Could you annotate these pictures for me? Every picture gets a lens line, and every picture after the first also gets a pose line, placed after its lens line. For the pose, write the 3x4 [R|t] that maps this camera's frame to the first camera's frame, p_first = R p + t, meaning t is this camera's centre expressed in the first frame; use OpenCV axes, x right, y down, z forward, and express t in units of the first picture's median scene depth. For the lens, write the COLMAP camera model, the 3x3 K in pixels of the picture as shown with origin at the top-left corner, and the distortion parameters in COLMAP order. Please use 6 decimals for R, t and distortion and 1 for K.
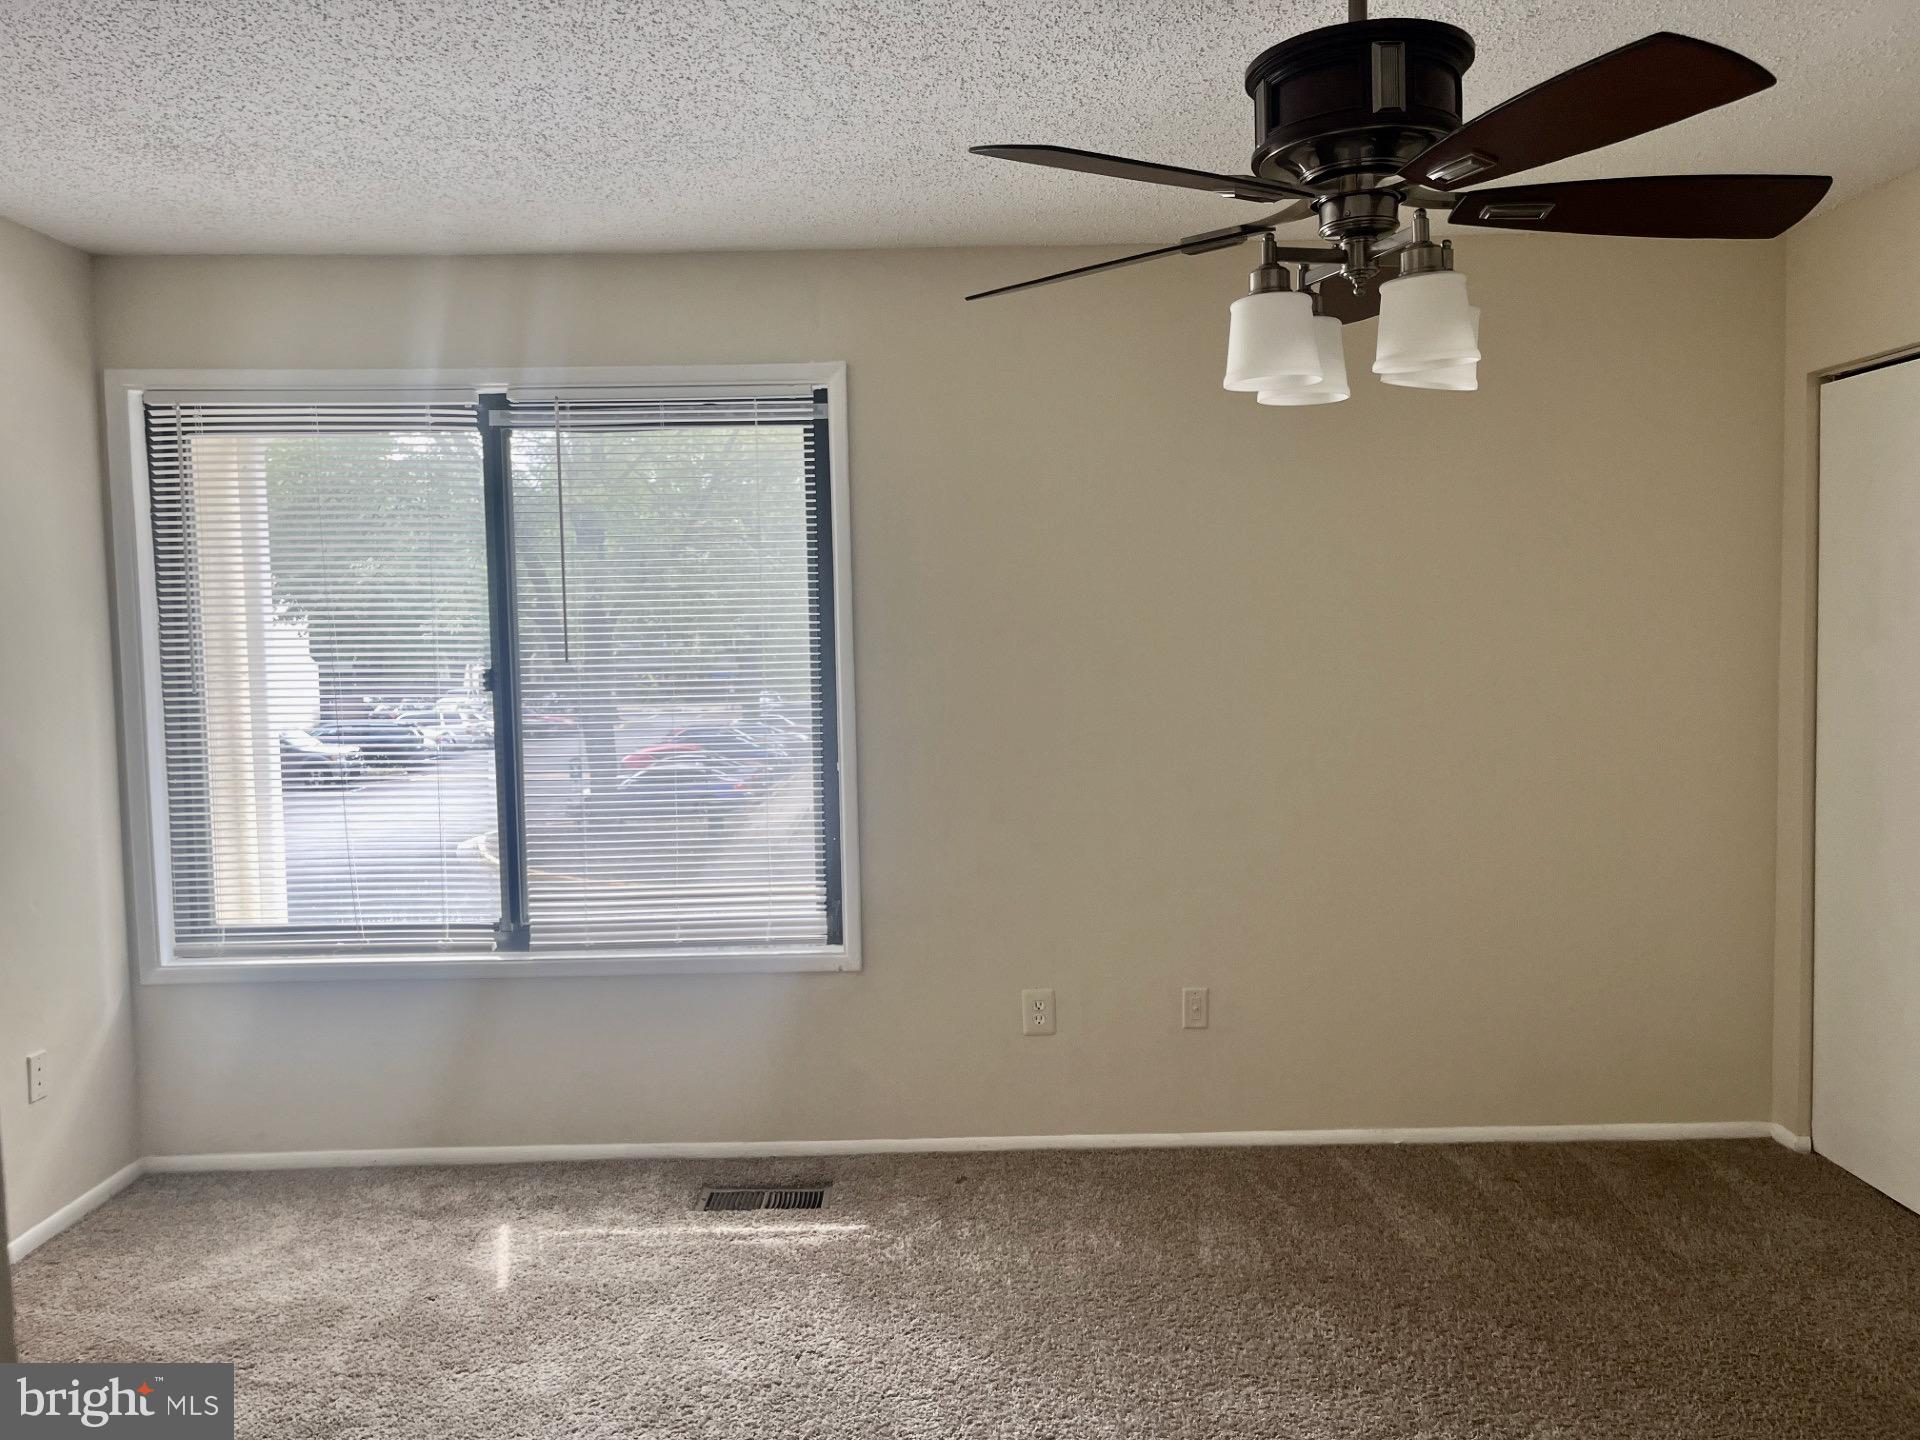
lens RADIAL K [[1465.1, 0, 957.3], [0, 1465.1, 718.3], [0, 0, 1]] dist [0.055058, -0.065951]
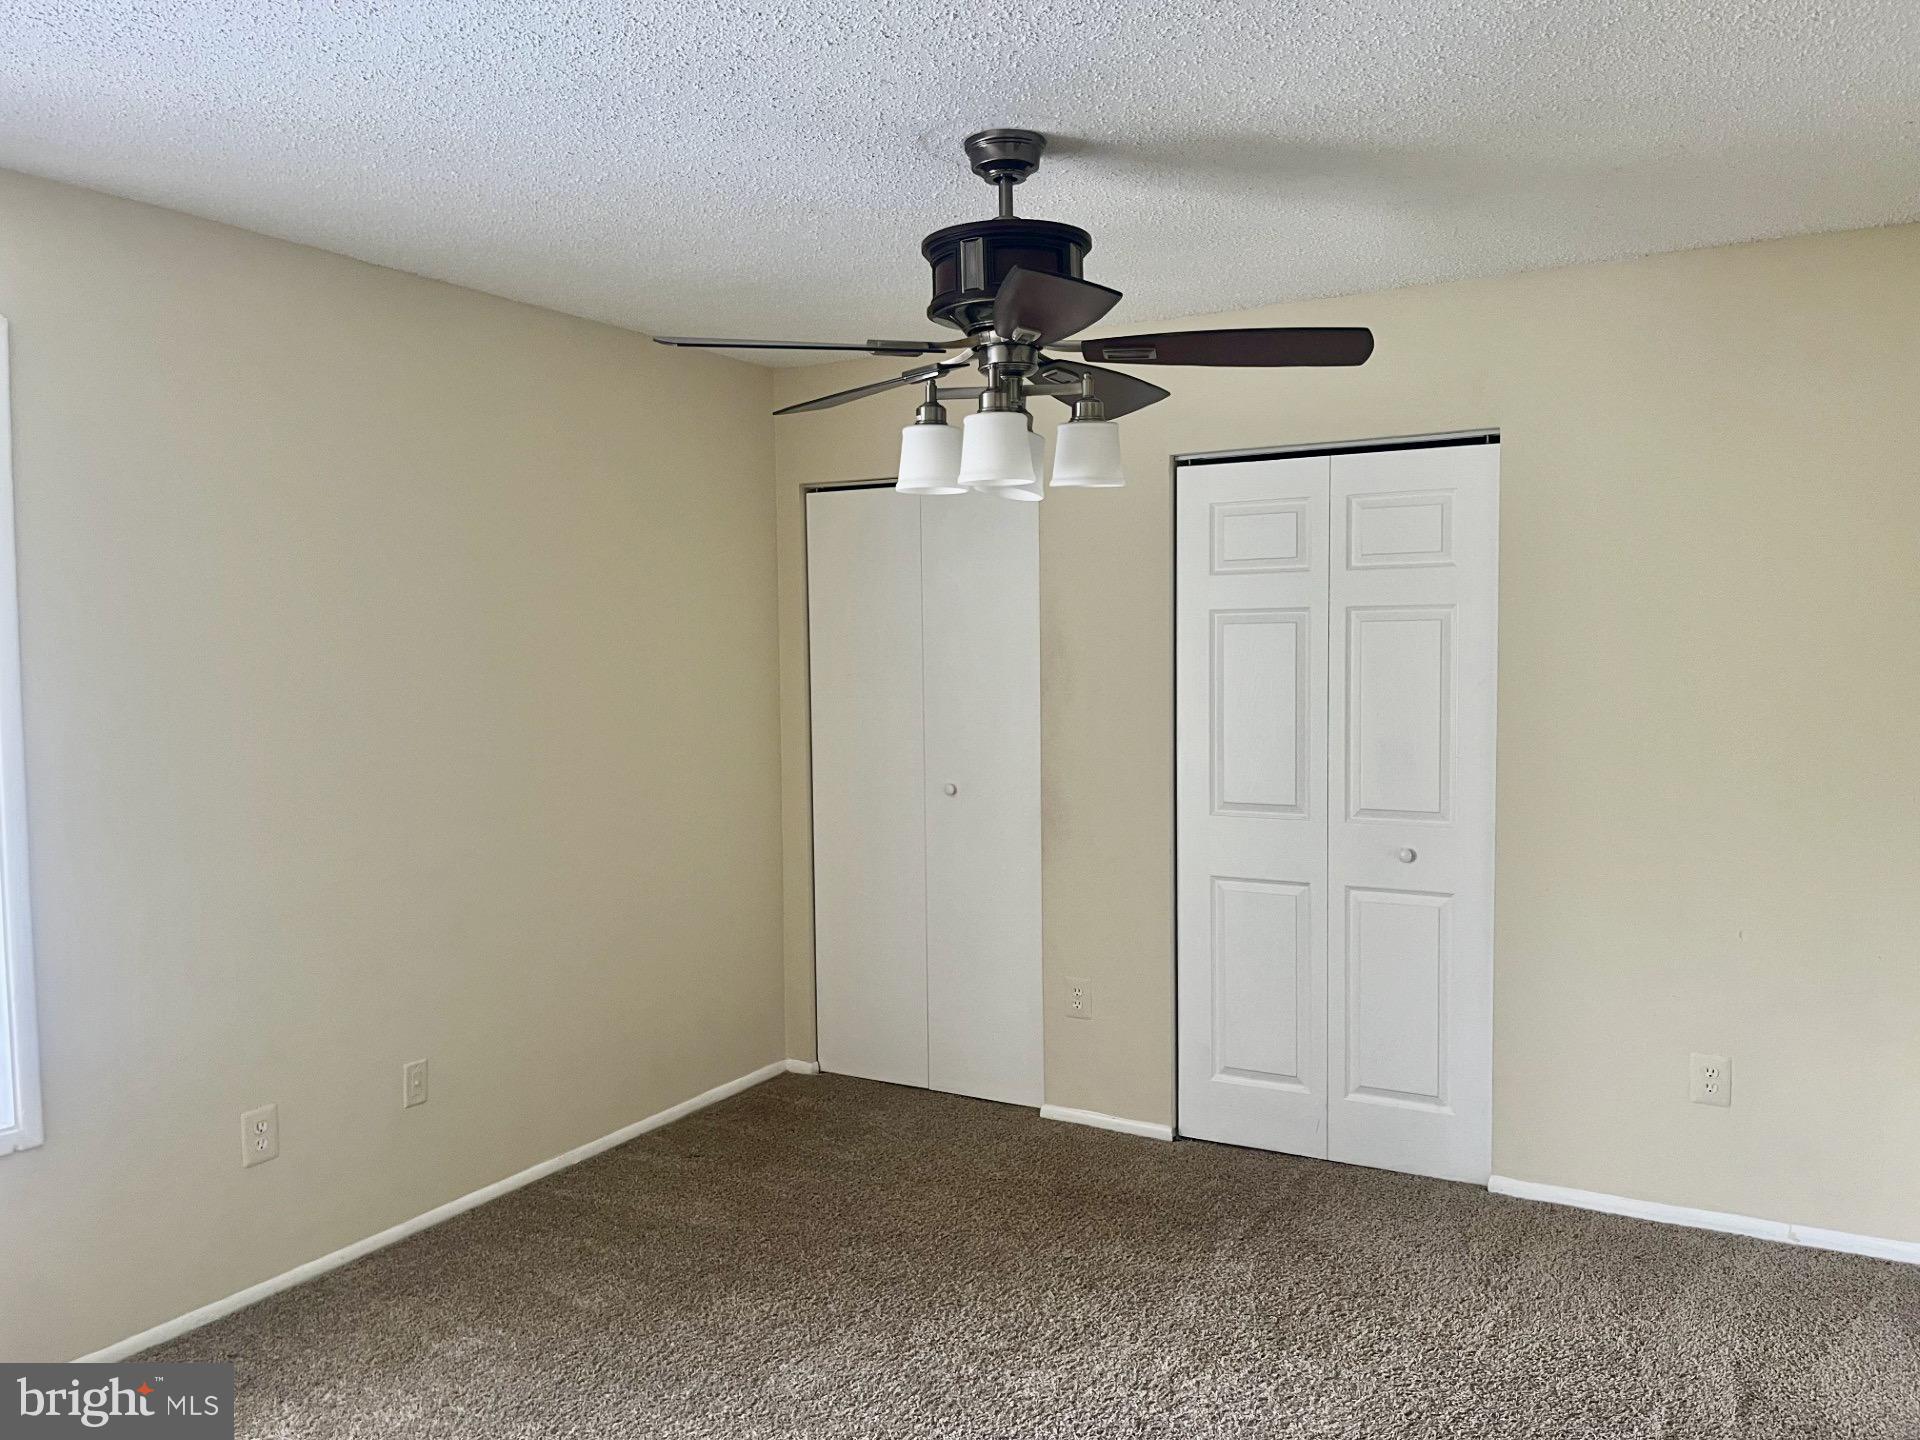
lens RADIAL K [[1465.1, 0, 964.8], [0, 1465.1, 732.5], [0, 0, 1]] dist [0.055058, -0.065951]
pose [[0.486939, -0.036125, 0.872689, -0.493495], [0.051958, 0.998573, 0.012345, -0.019292], [-0.871889, 0.039332, 0.488121, 0.235867]]
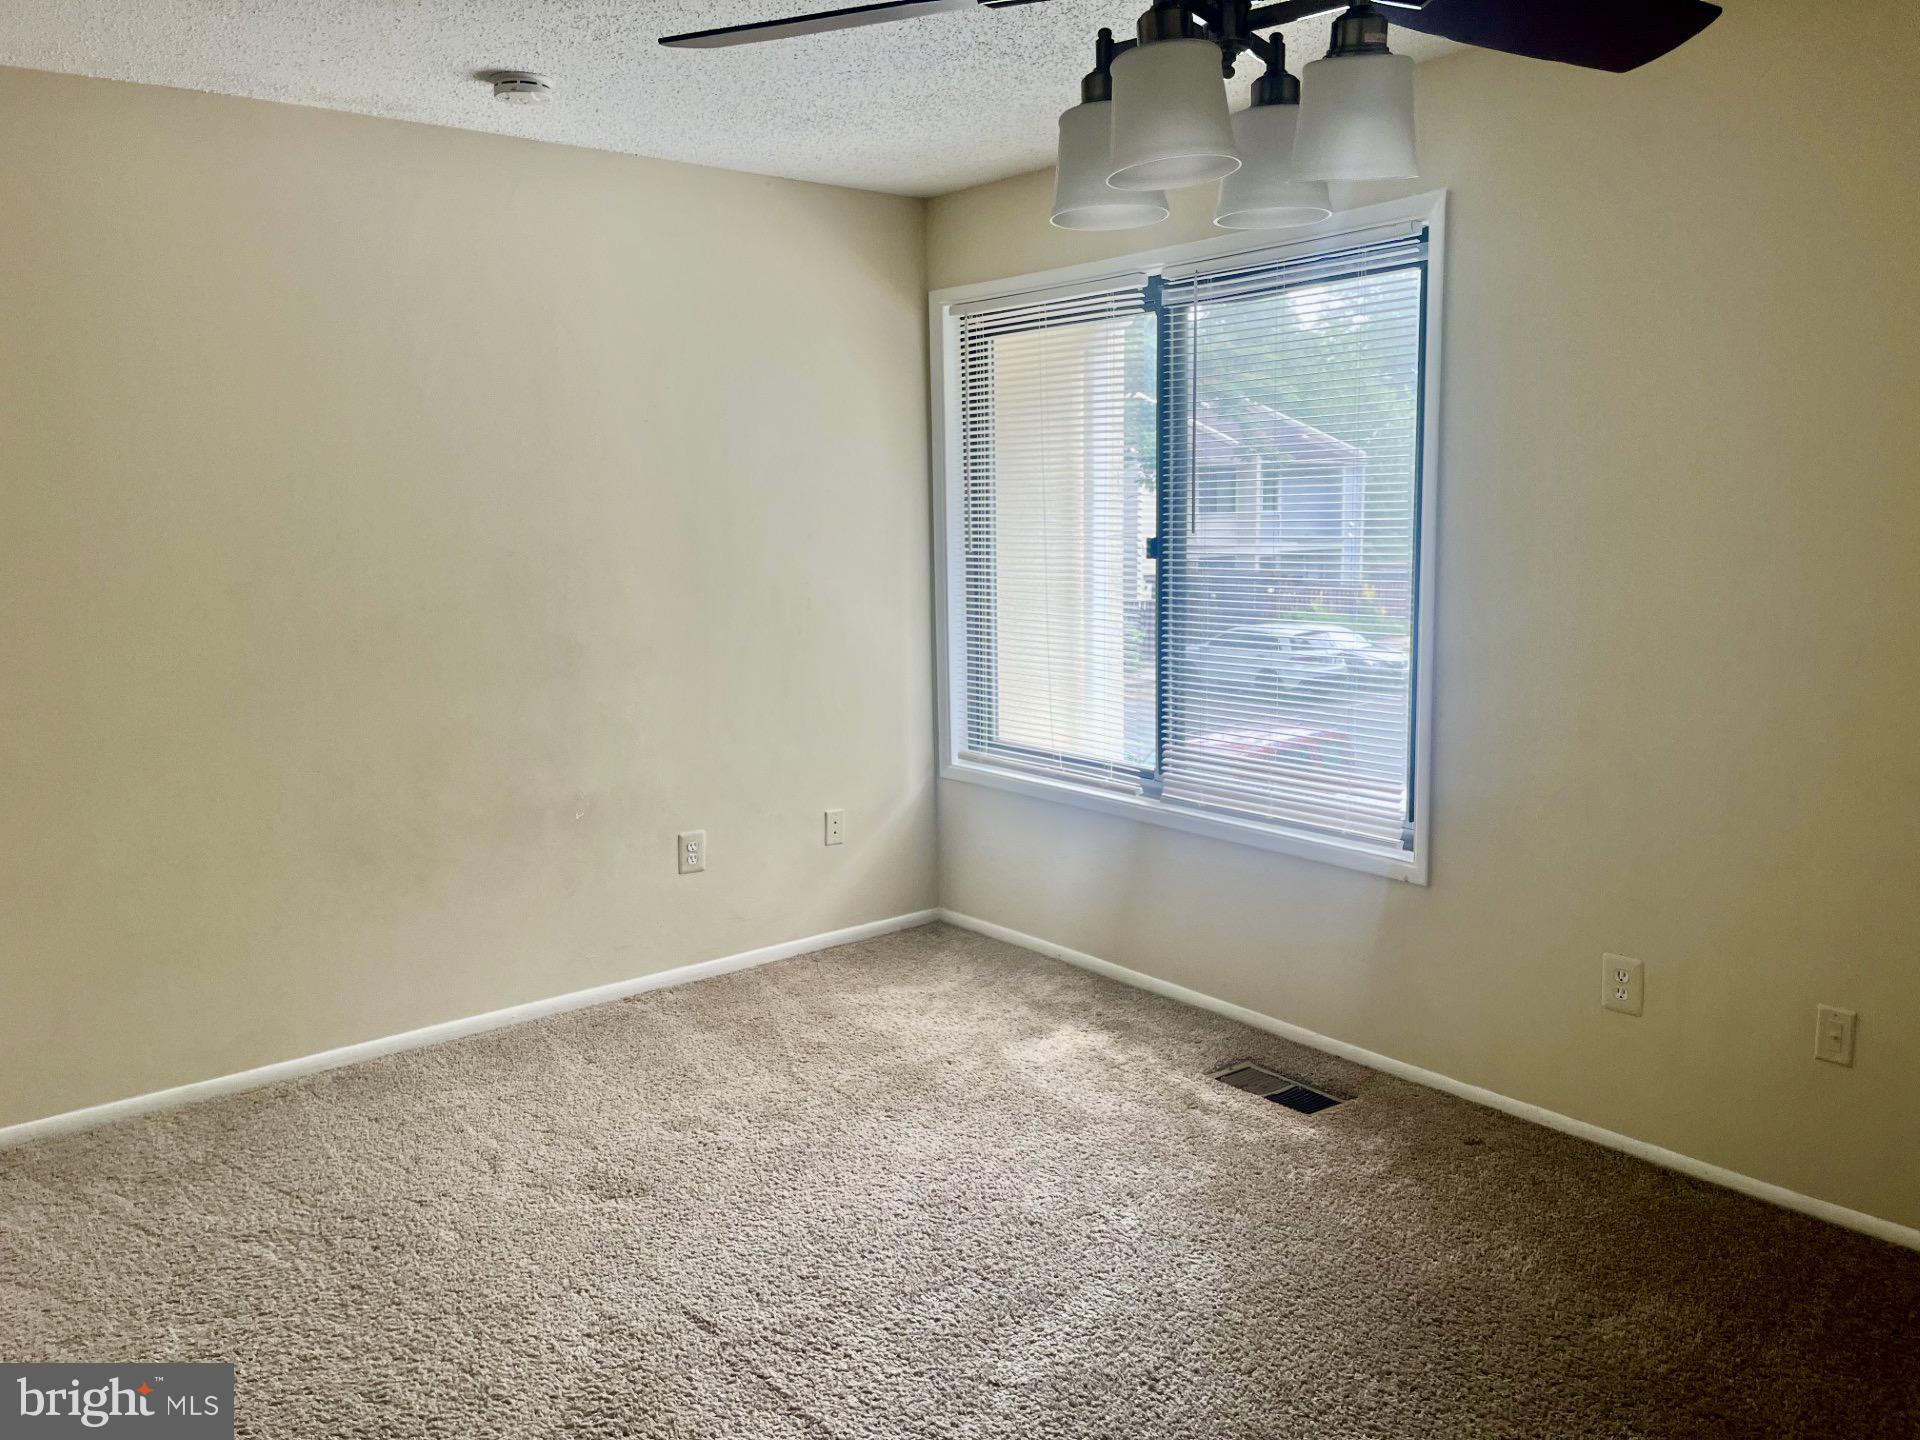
lens RADIAL K [[1465.1, 0, 967.5], [0, 1465.1, 703.6], [0, 0, 1]] dist [0.055058, -0.065951]
pose [[0.622651, 0.114762, -0.774038, 0.453827], [-0.043701, 0.992743, 0.112034, -0.027739], [0.781278, -0.035932, 0.623148, 0.228521]]
